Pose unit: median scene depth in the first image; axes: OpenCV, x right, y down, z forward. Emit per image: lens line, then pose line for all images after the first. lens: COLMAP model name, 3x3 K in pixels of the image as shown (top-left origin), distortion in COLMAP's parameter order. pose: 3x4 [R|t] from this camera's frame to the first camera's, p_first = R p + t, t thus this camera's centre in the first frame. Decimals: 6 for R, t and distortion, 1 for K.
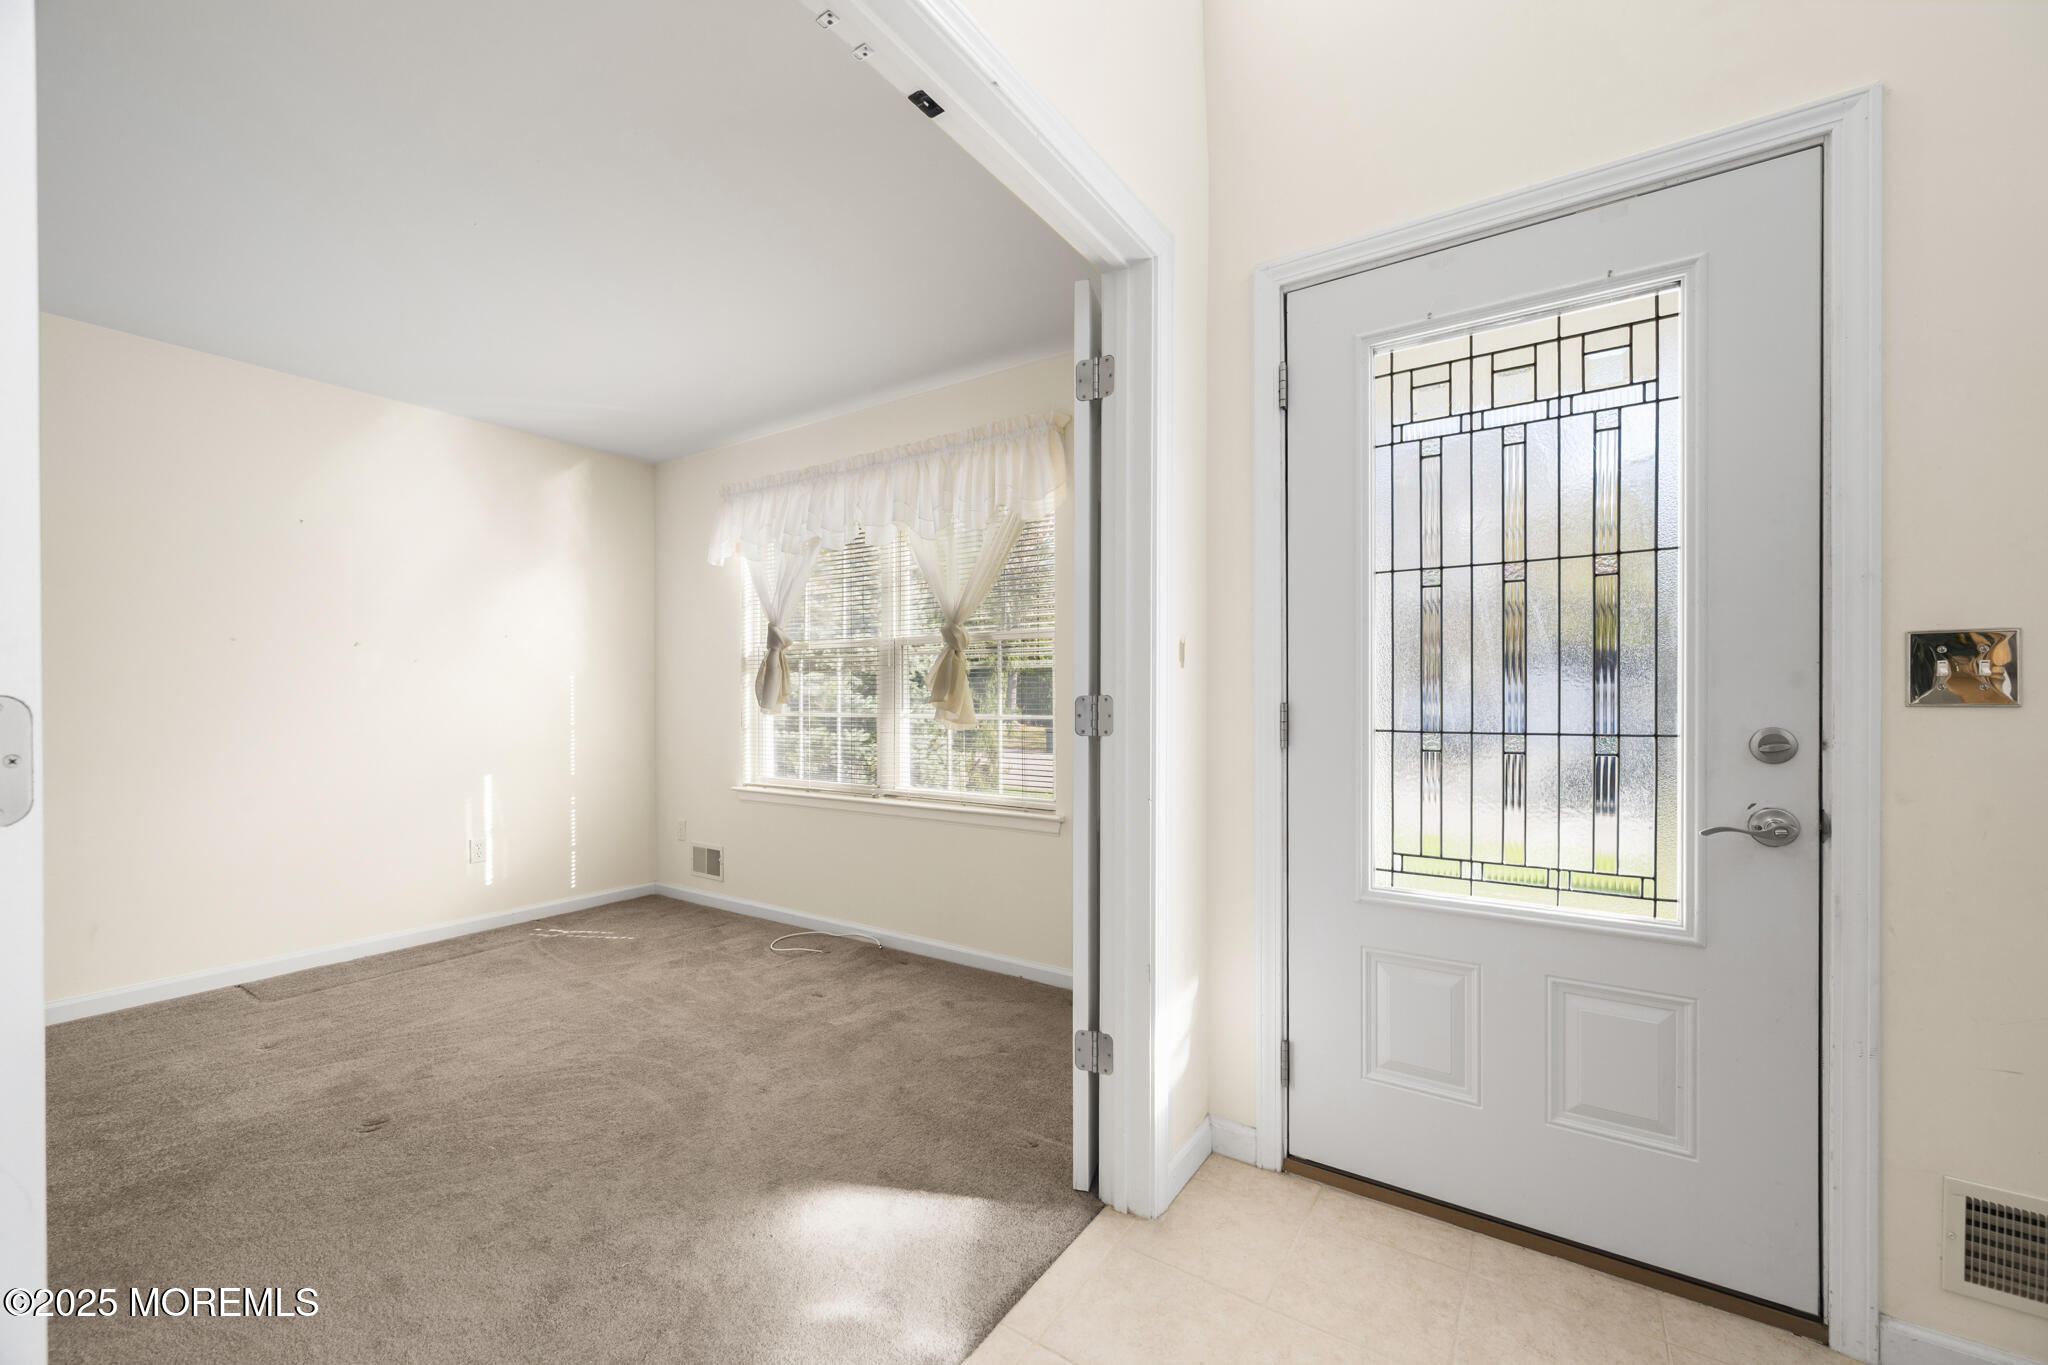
lens RADIAL K [[803.3, 0, 1031.6], [0, 803.3, 697.0], [0, 0, 1]] dist [-0.000989, -0.000835]
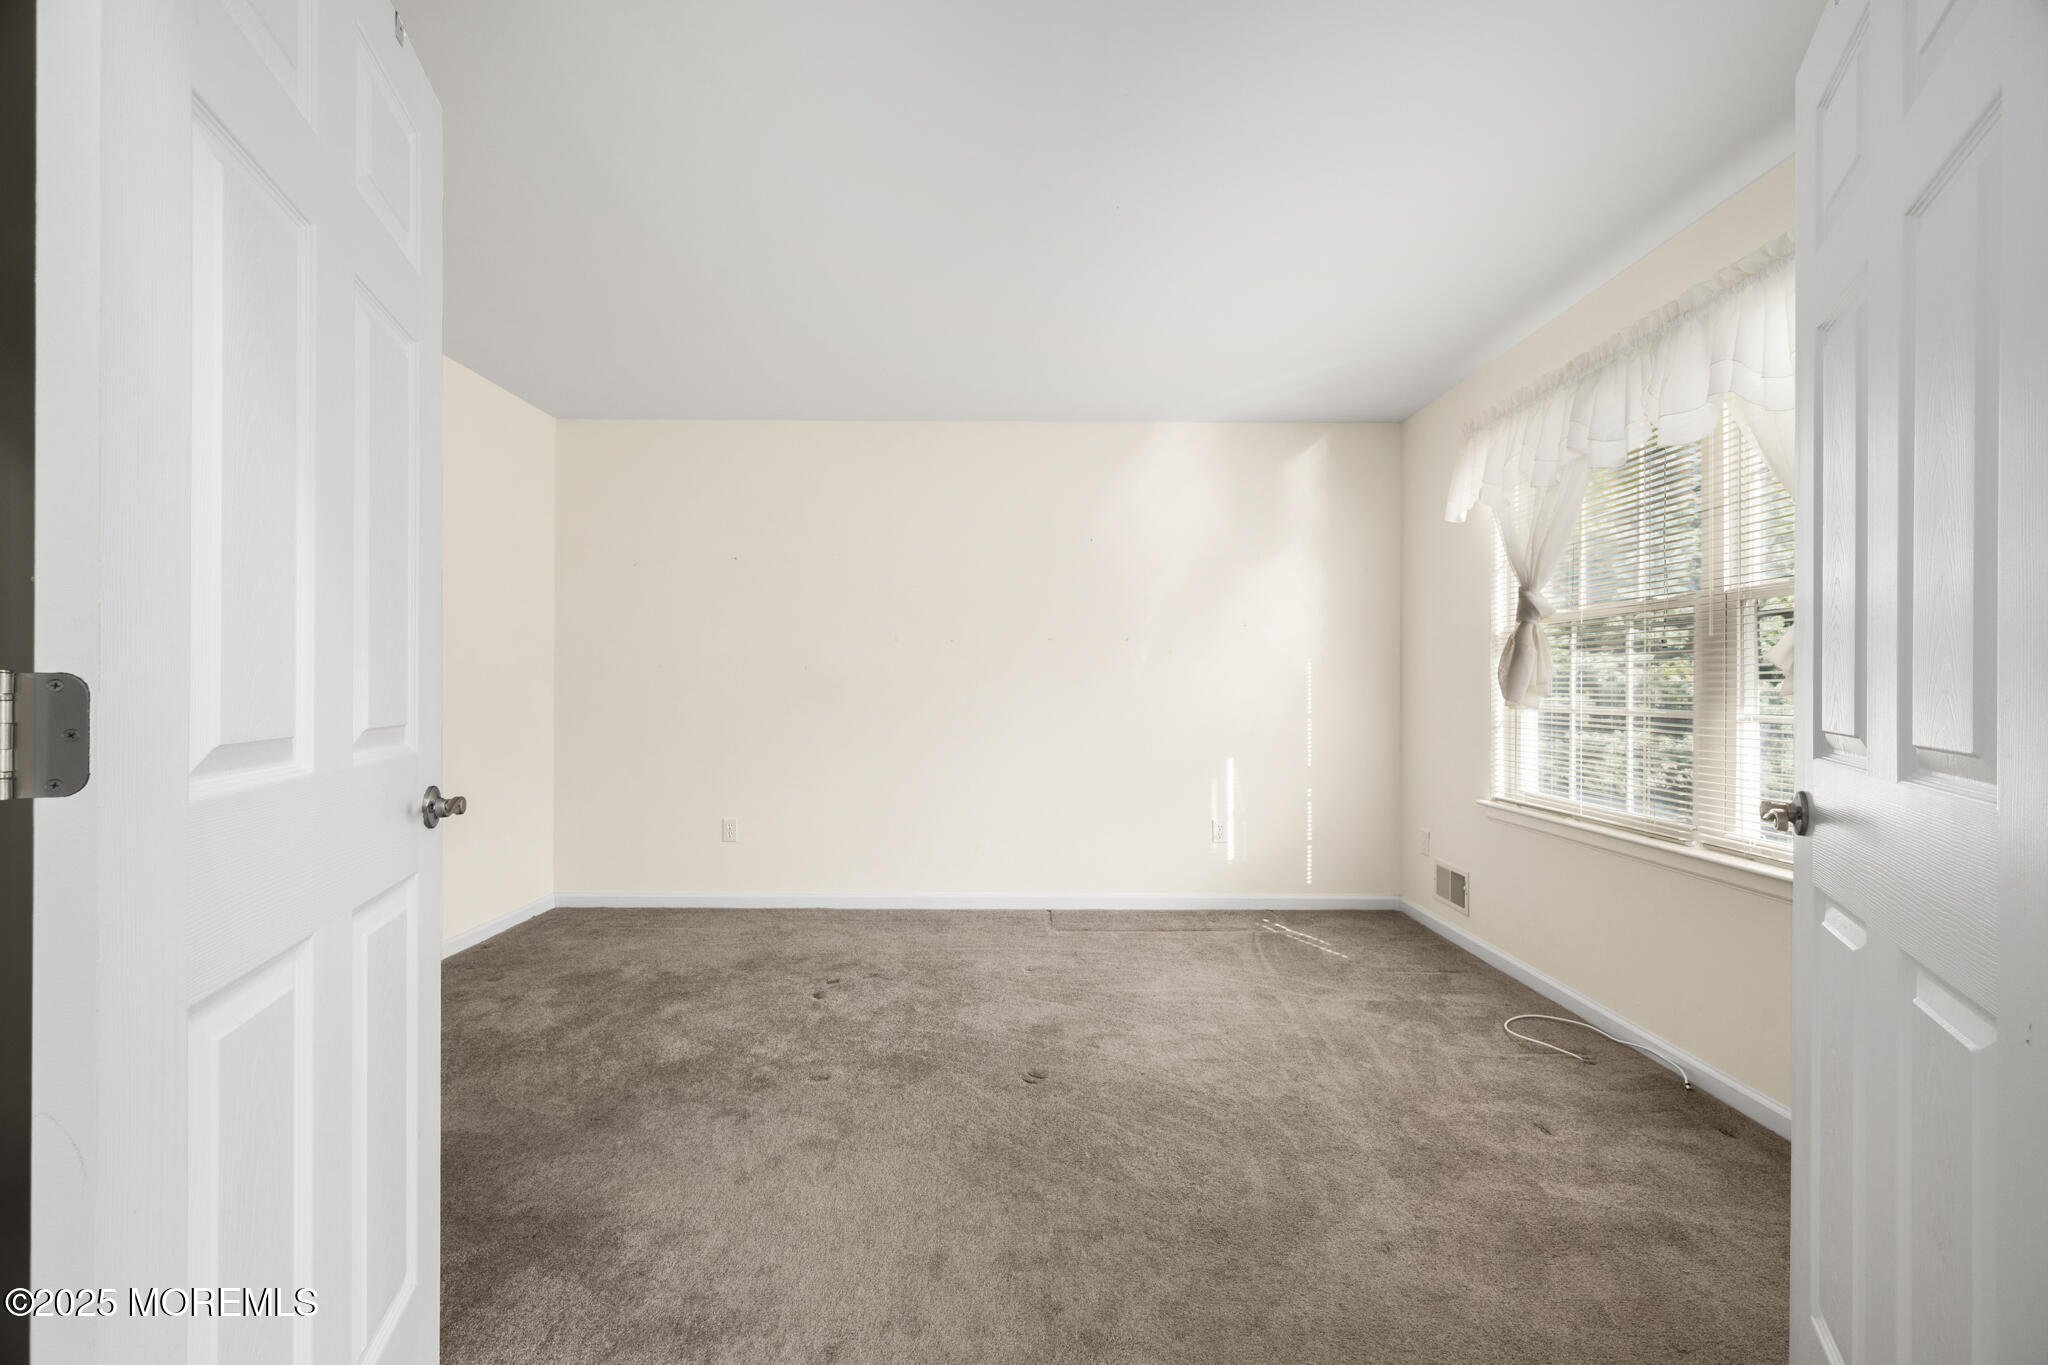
lens RADIAL K [[803.3, 0, 1023.0], [0, 803.3, 681.7], [0, 0, 1]] dist [-0.000989, -0.000835]
pose [[0.551784, -0.001551, -0.833986, 0.048836], [-0.003557, 0.999985, -0.004214, 0.001781], [0.833979, 0.005292, 0.551770, 0.237144]]
